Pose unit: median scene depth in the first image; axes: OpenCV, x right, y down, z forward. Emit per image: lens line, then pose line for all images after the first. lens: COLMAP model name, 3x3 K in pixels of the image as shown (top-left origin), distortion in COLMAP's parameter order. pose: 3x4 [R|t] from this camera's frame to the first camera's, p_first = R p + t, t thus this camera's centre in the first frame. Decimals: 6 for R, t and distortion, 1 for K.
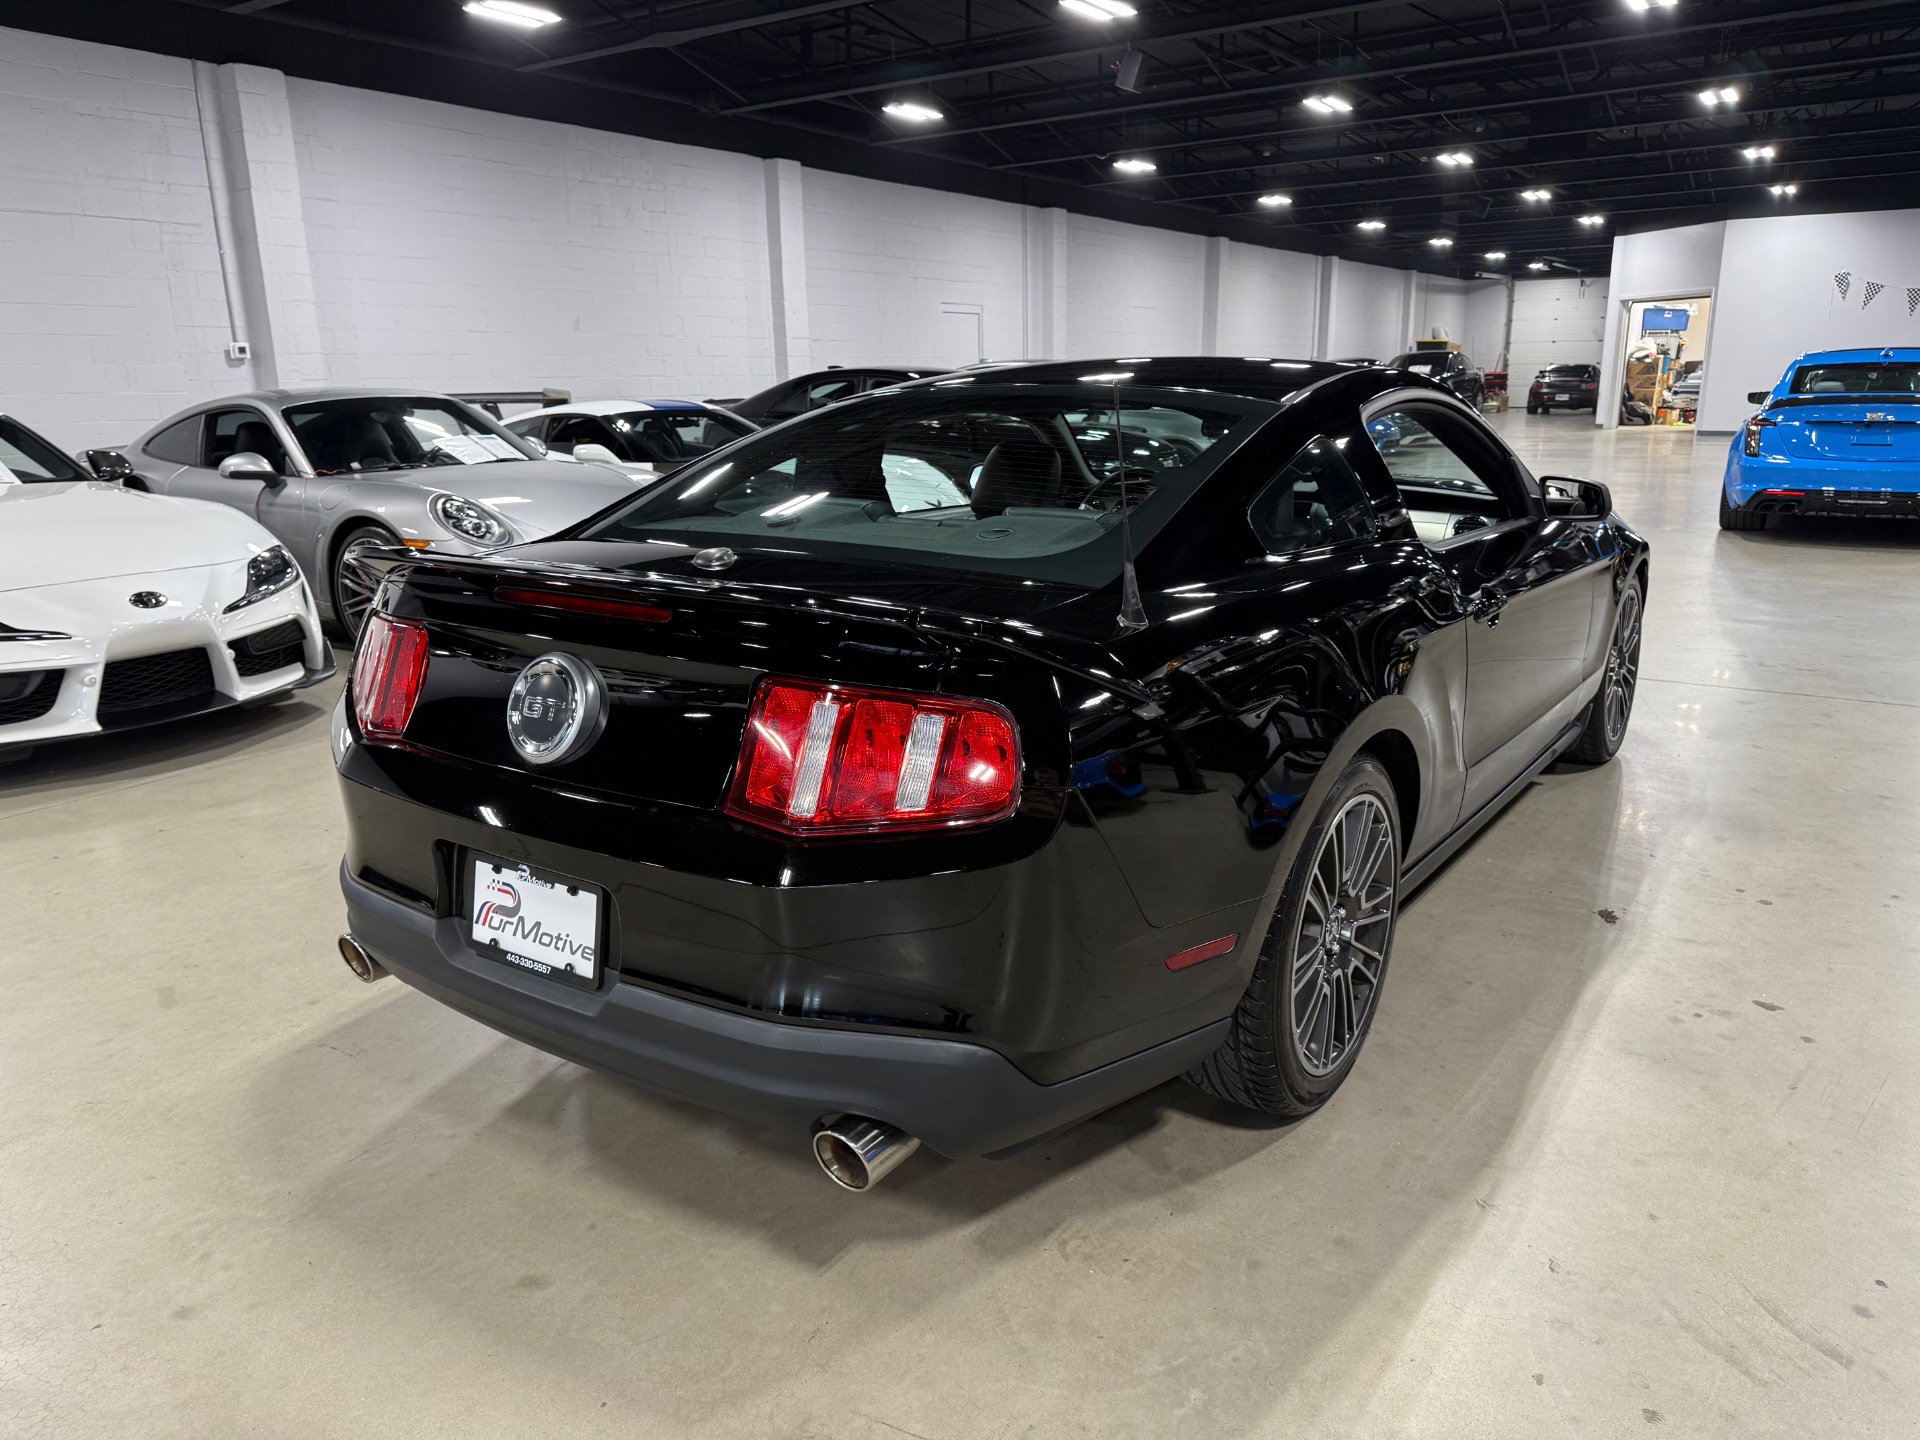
lens RADIAL K [[1352.1, 0, 963.6], [0, 1352.1, 711.8], [0, 0, 1]] dist [0.010918, -0.007034]
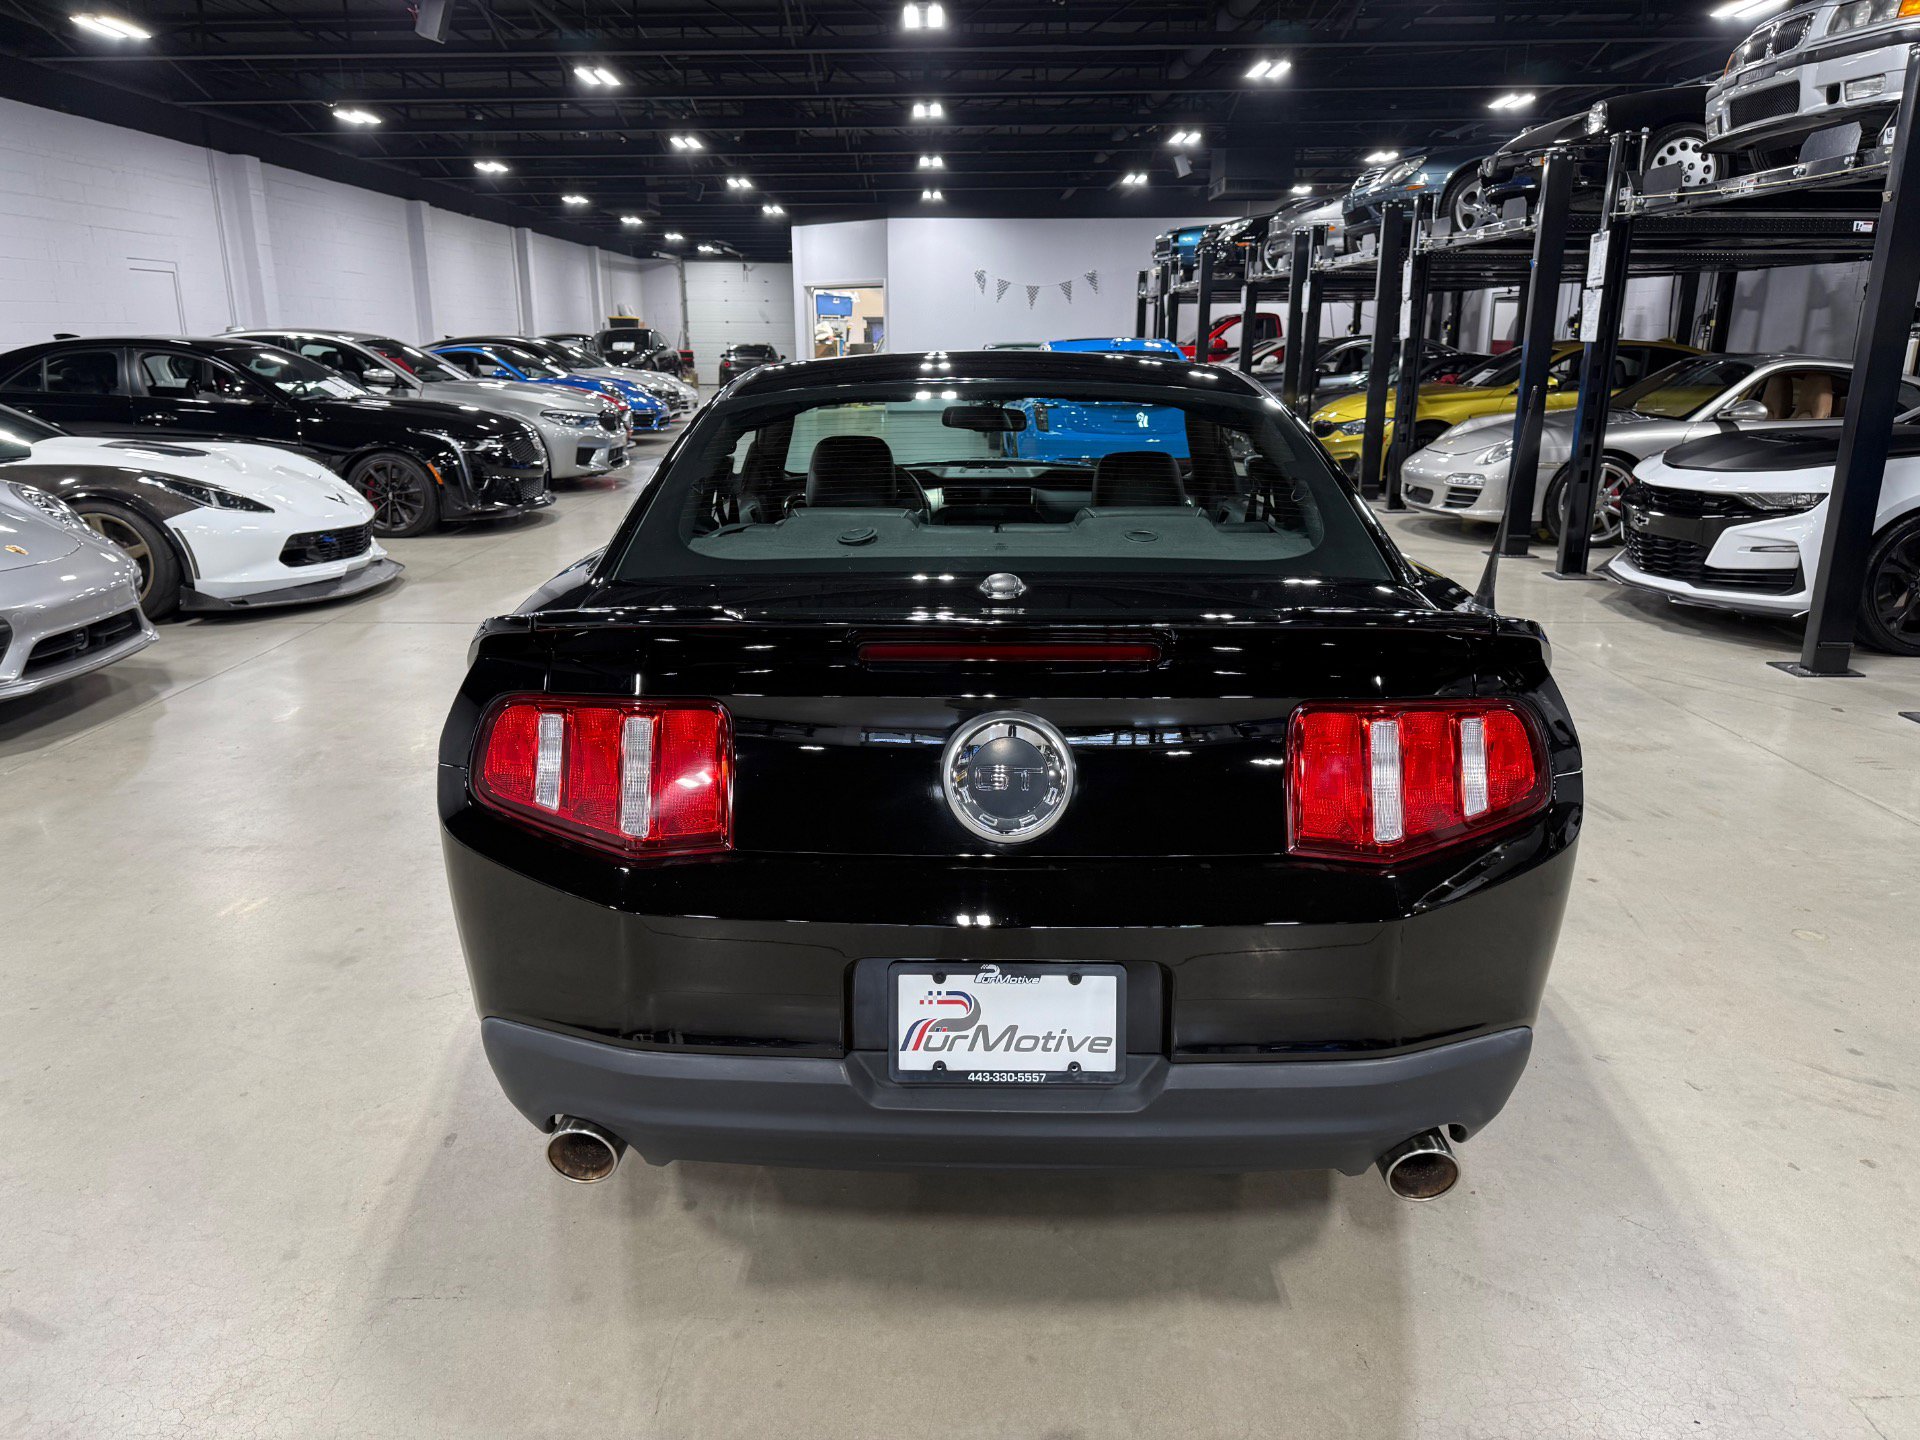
lens RADIAL K [[1359.8, 0, 952.9], [0, 1359.8, 717.4], [0, 0, 1]] dist [0.000847, -0.001647]
pose [[0.831171, -0.133803, 0.539677, -0.638307], [0.122825, 0.990819, 0.056490, -0.071821], [-0.542281, 0.019333, 0.839975, 0.251607]]
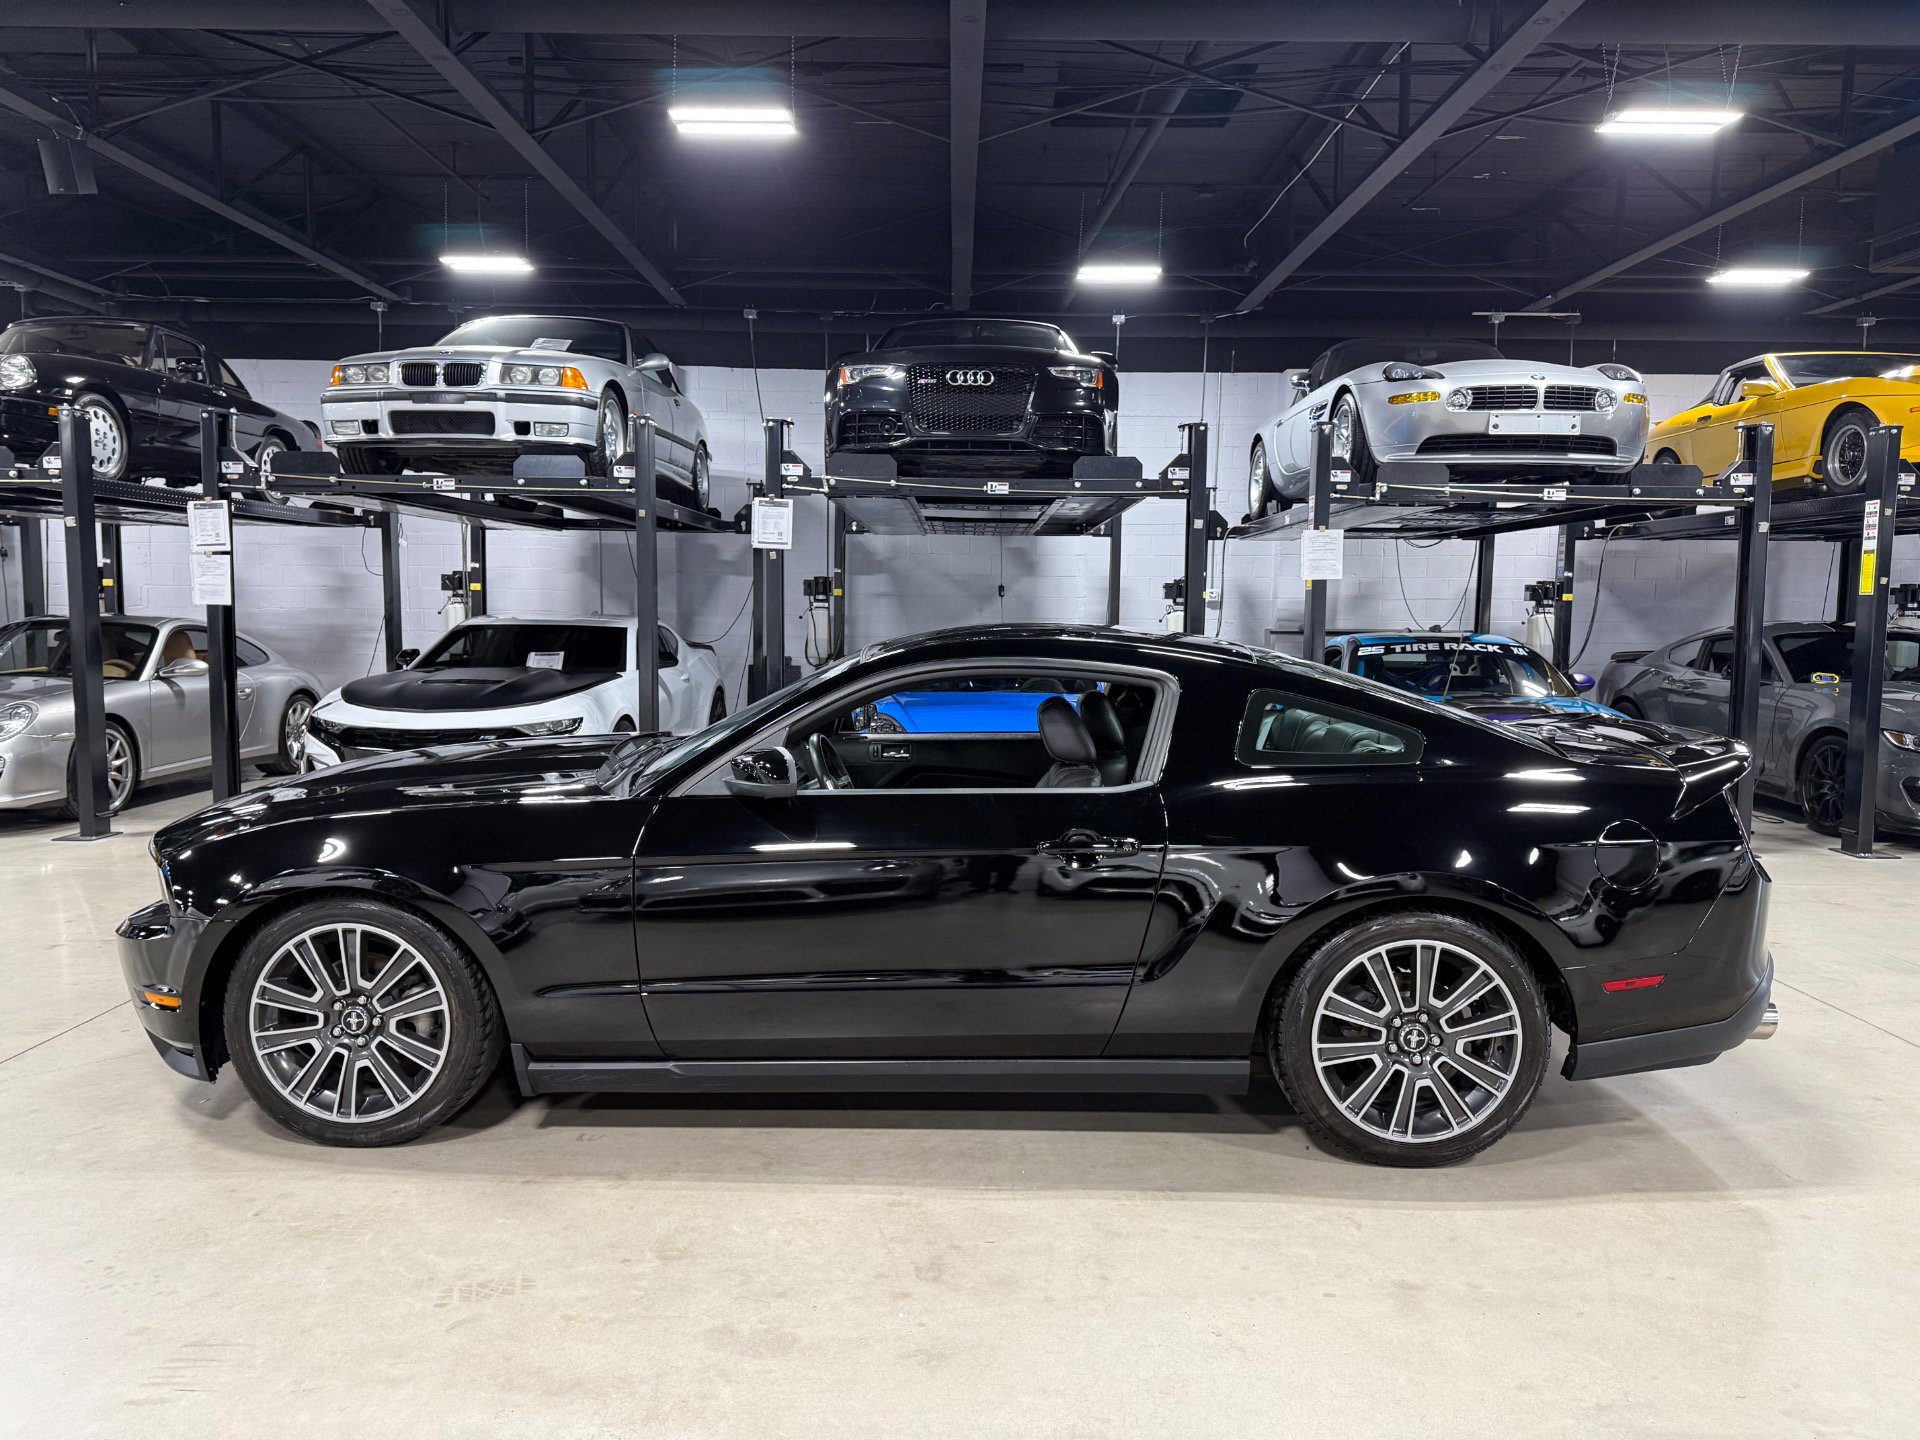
lens RADIAL K [[1323.6, 0, 960.0], [0, 1323.6, 720.0], [0, 0, 1]] dist [0.039392, -0.066610]
pose [[-0.543205, -0.063776, 0.837174, -1.157332], [0.199469, 0.958760, 0.202465, -0.601707], [-0.815561, 0.276970, -0.508082, 2.338732]]
